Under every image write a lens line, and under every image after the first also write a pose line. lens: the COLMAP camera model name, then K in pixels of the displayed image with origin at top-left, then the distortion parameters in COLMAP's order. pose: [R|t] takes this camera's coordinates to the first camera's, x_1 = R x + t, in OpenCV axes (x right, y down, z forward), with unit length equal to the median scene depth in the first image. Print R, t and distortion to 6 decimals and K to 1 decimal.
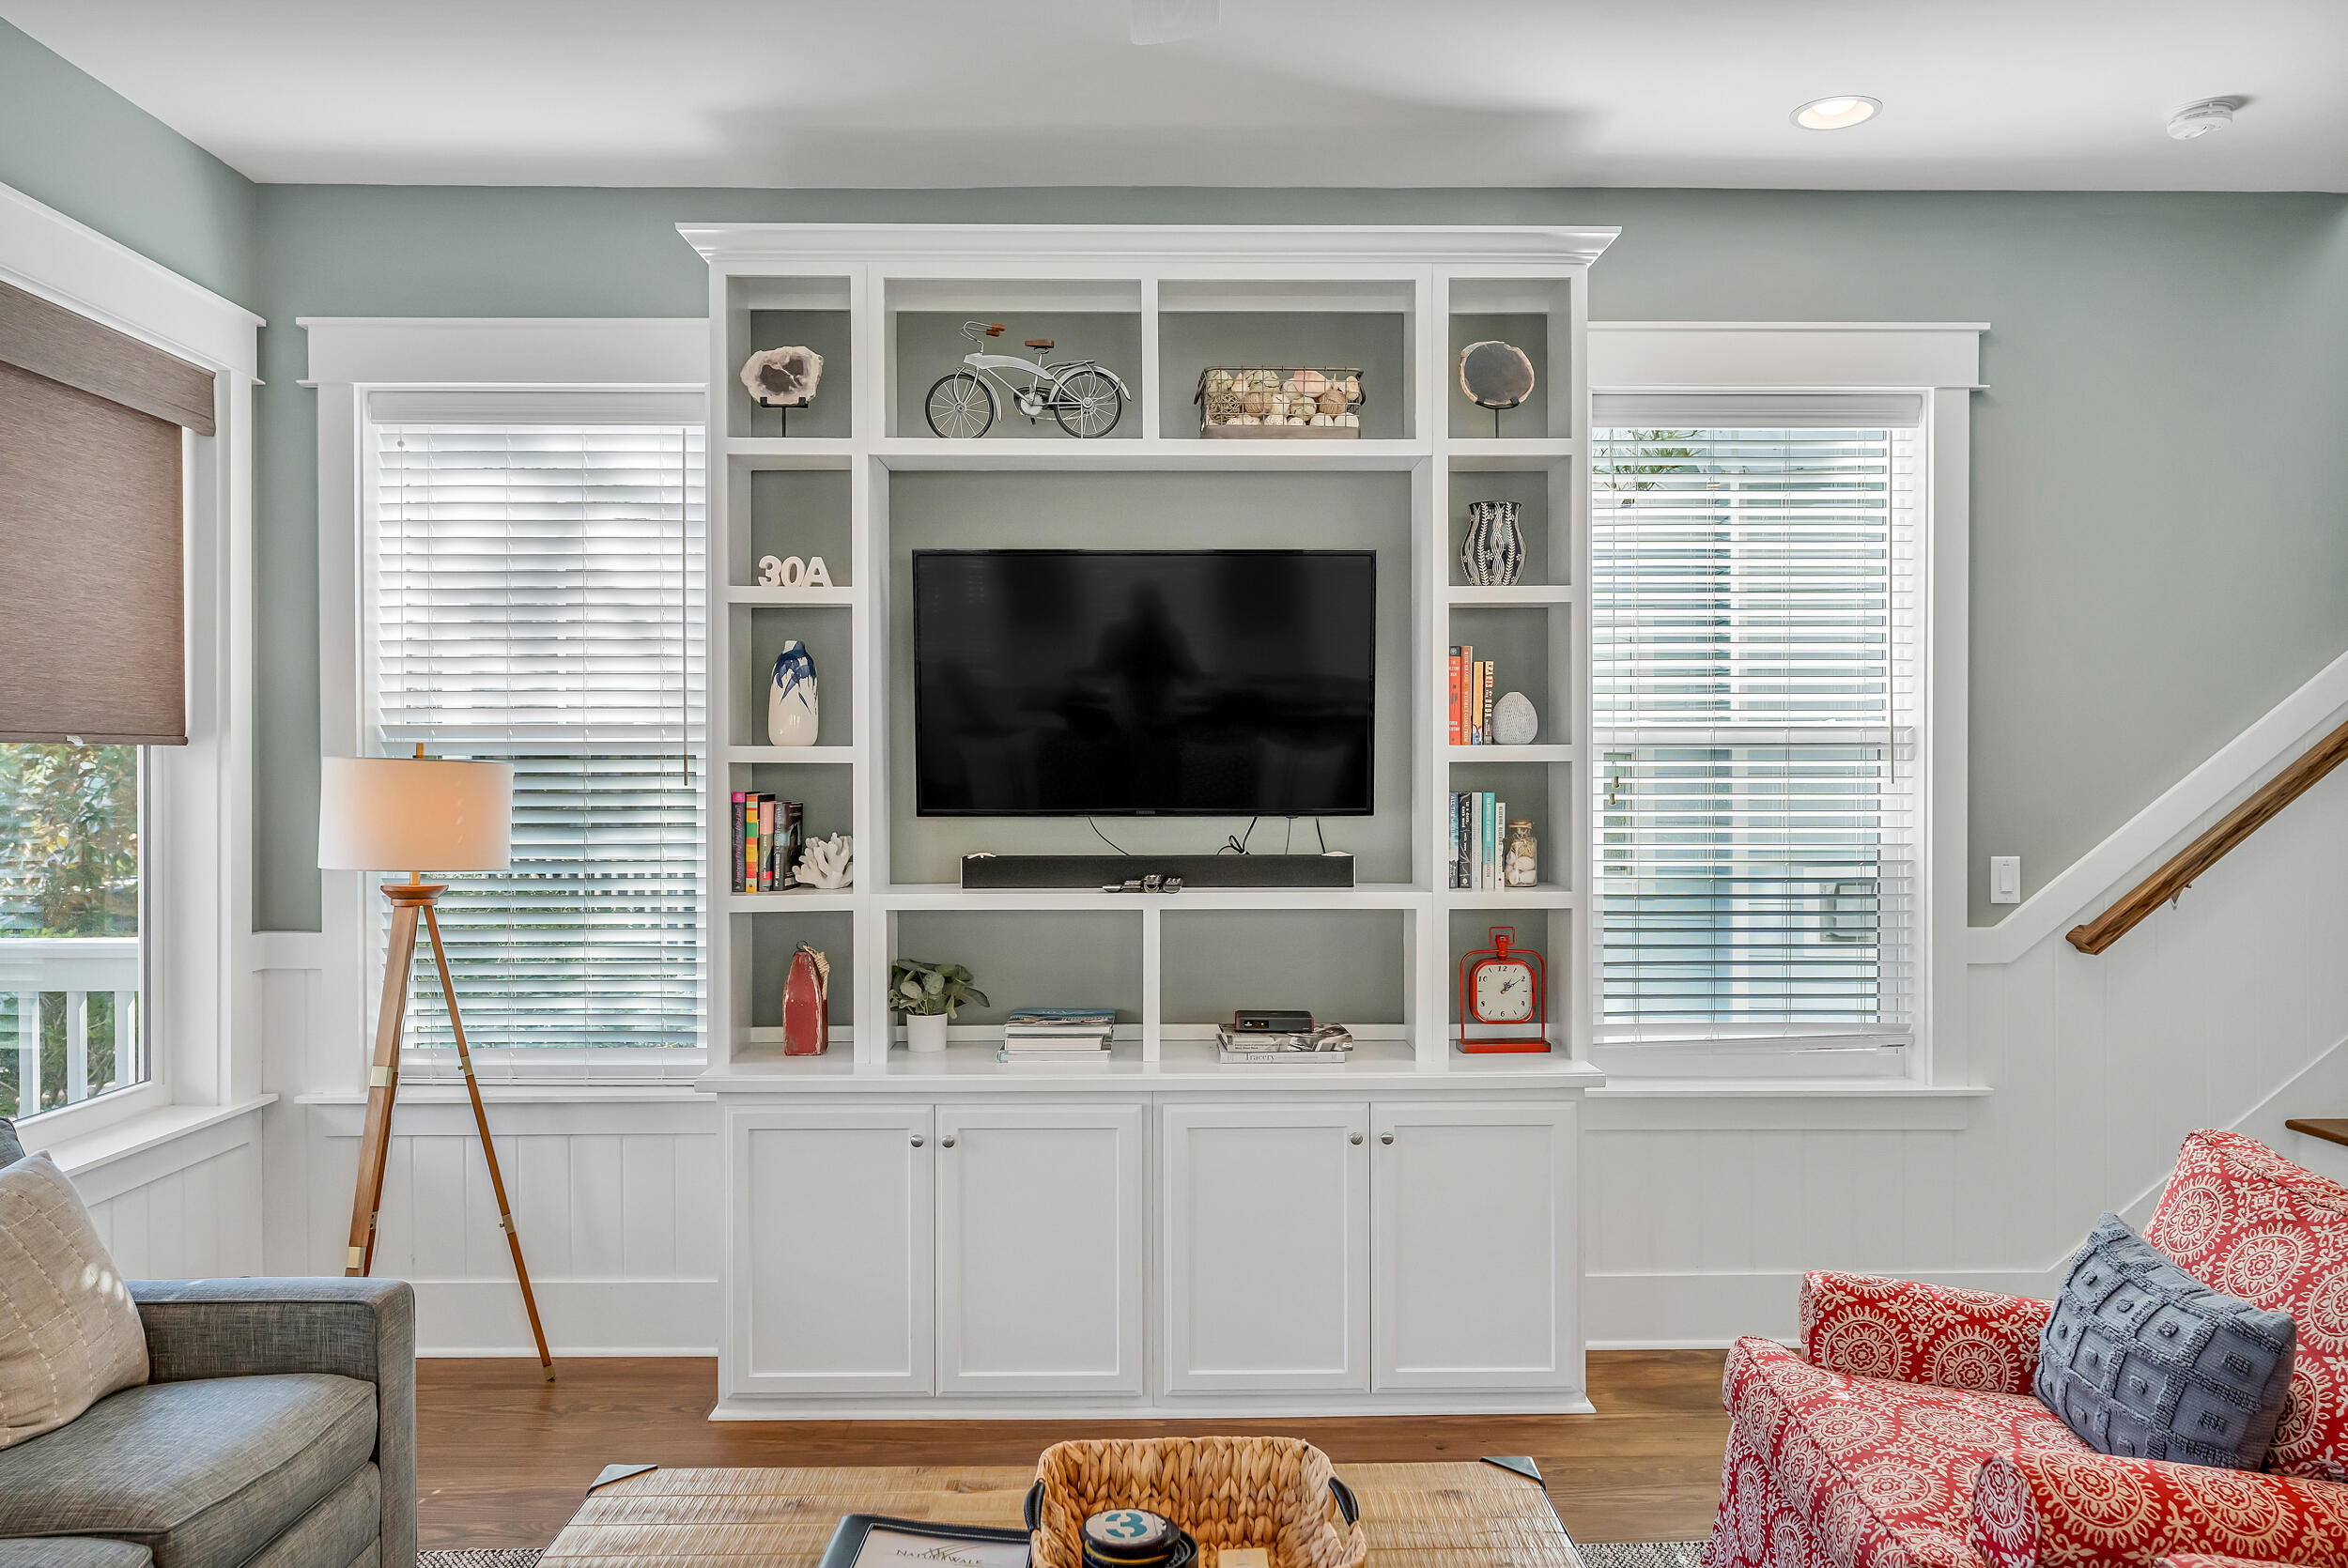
lens RADIAL K [[1632.5, 0, 1173.1], [0, 1632.5, 787.5], [0, 0, 1]] dist [-0.000478, 0.003346]
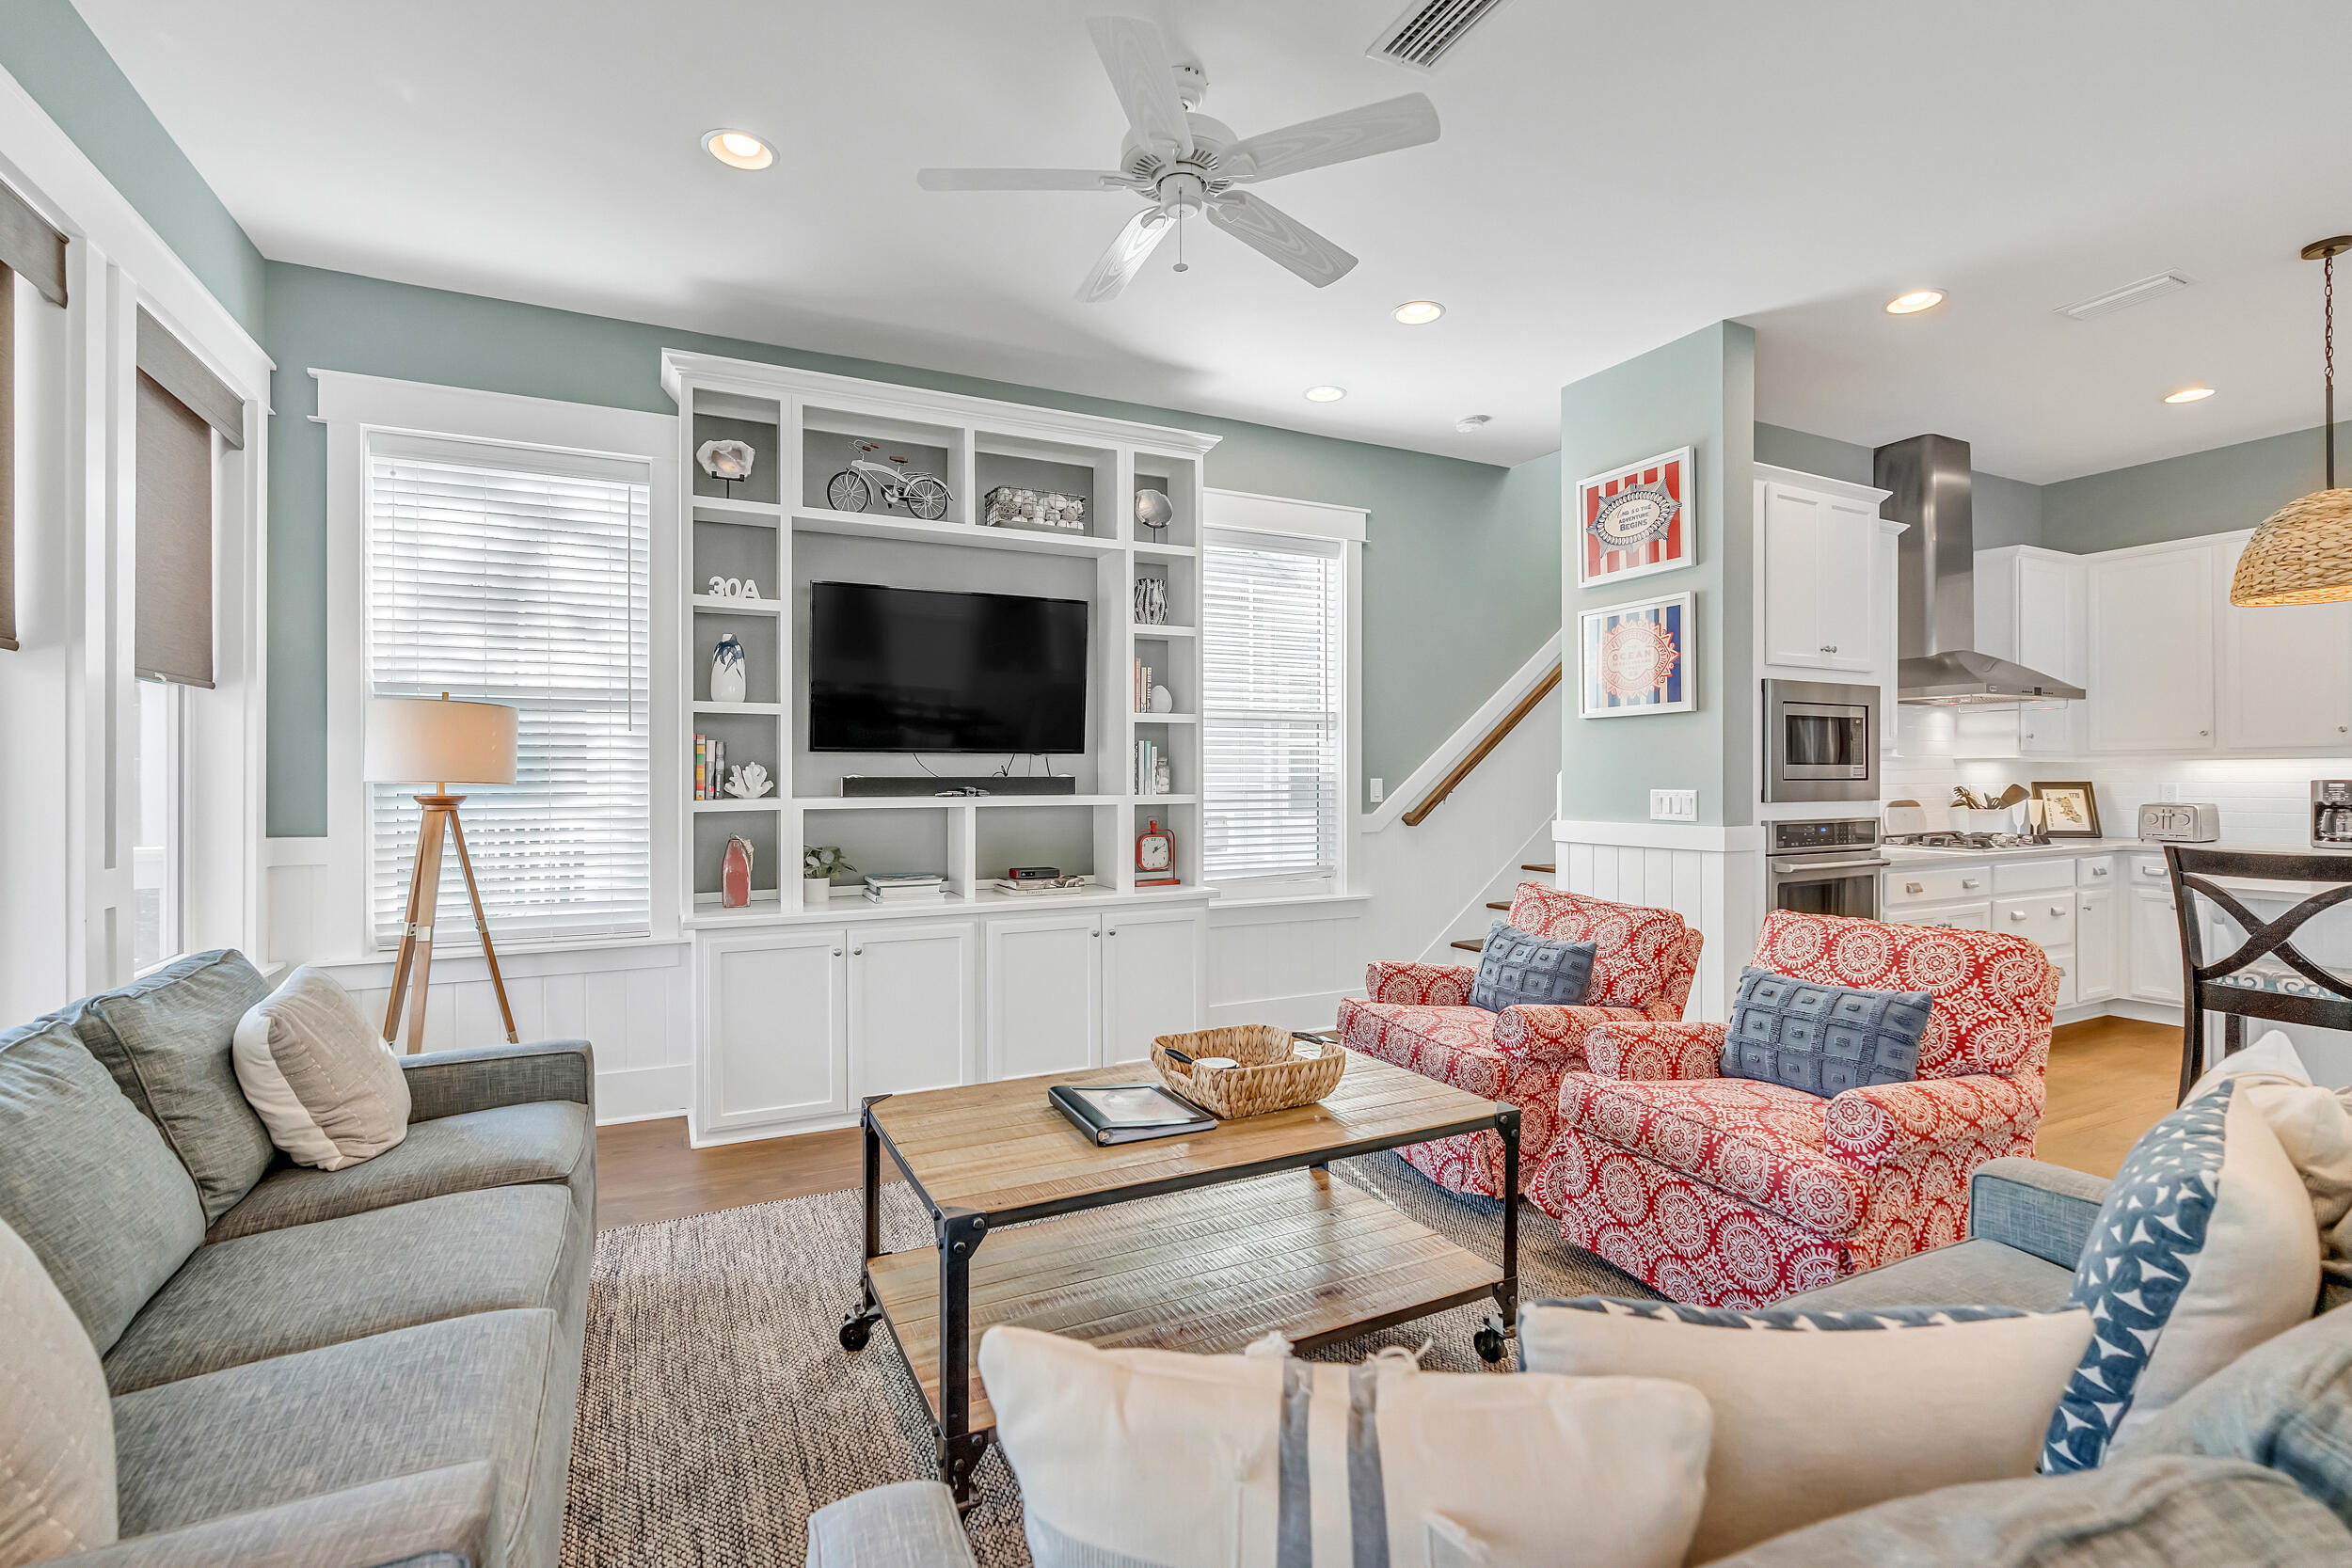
lens RADIAL K [[1066.5, 0, 1181.2], [0, 1066.5, 775.5], [0, 0, 1]] dist [-0.011276, 0.003825]
pose [[0.901943, -0.000283, 0.431855, -0.283037], [0.003795, 0.999966, -0.007271, 0.050613], [-0.431839, 0.008196, 0.901914, -0.071387]]
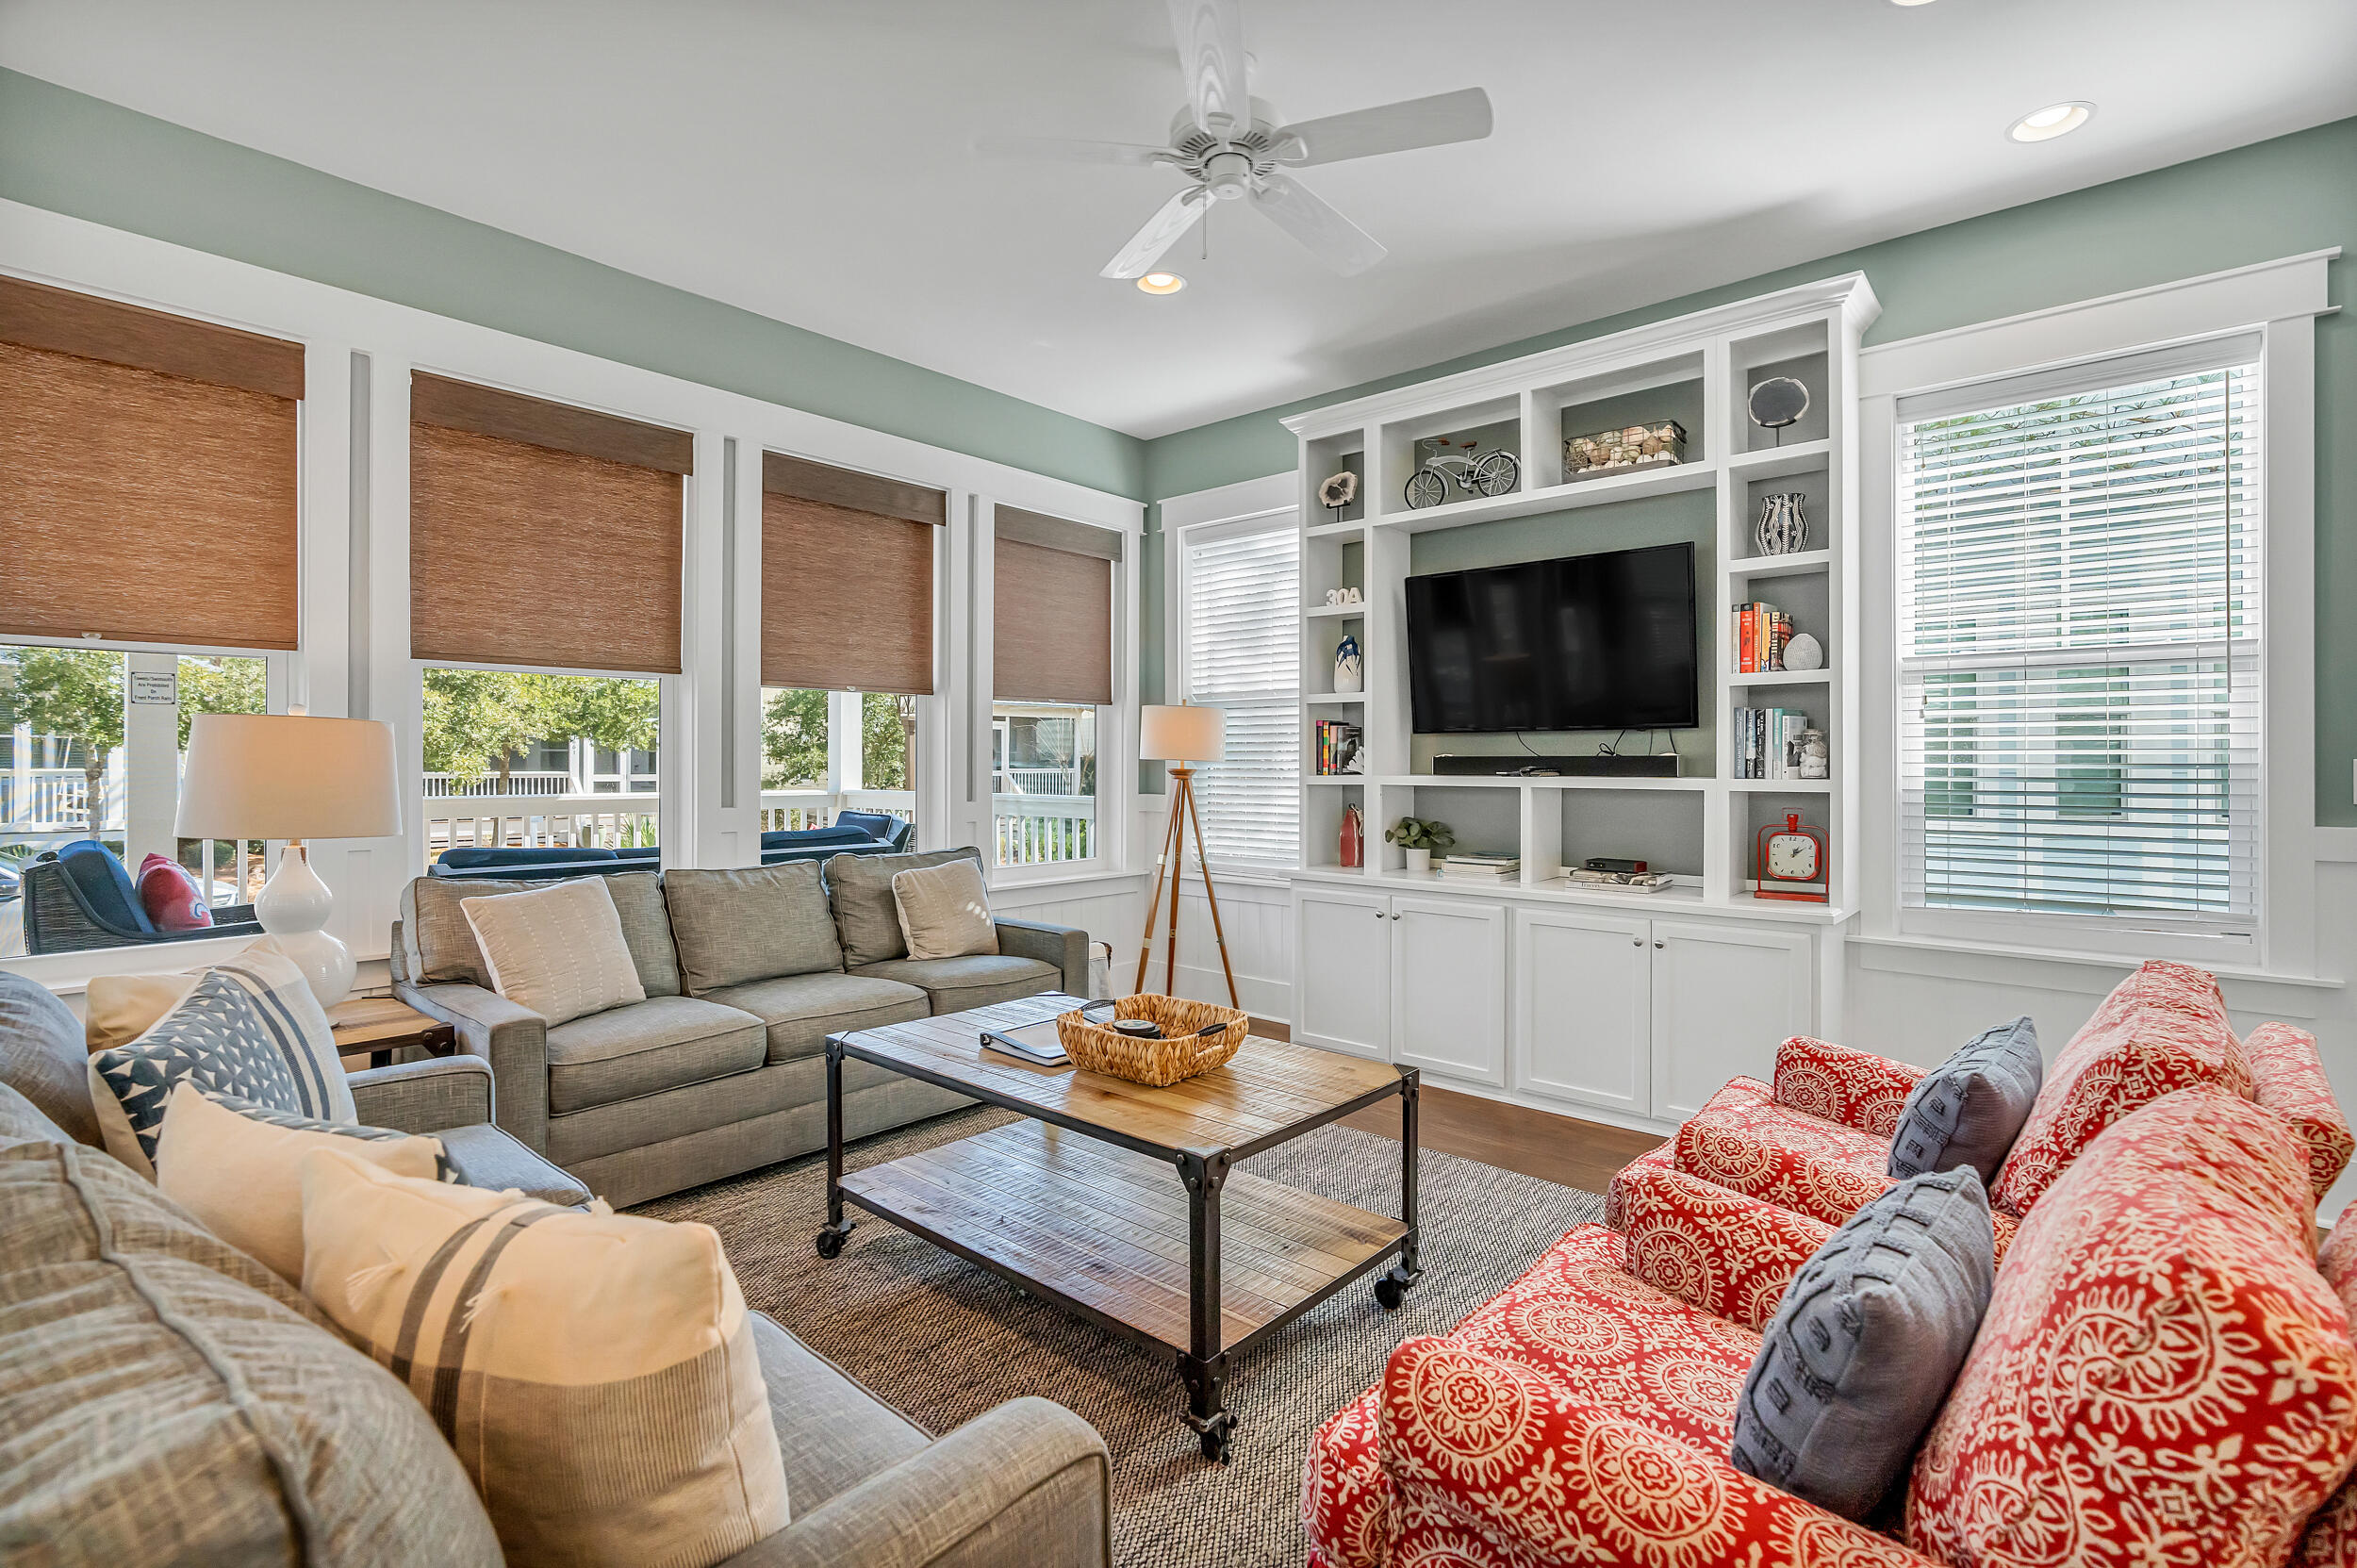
lens RADIAL K [[1069.0, 0, 1191.4], [0, 1069.0, 762.8], [0, 0, 1]] dist [-0.011276, 0.003825]
pose [[0.744524, 0.002548, -0.667591, 0.429419], [-0.006630, 0.999972, -0.003578, 0.055693], [0.667563, 0.007090, 0.744519, 0.010530]]
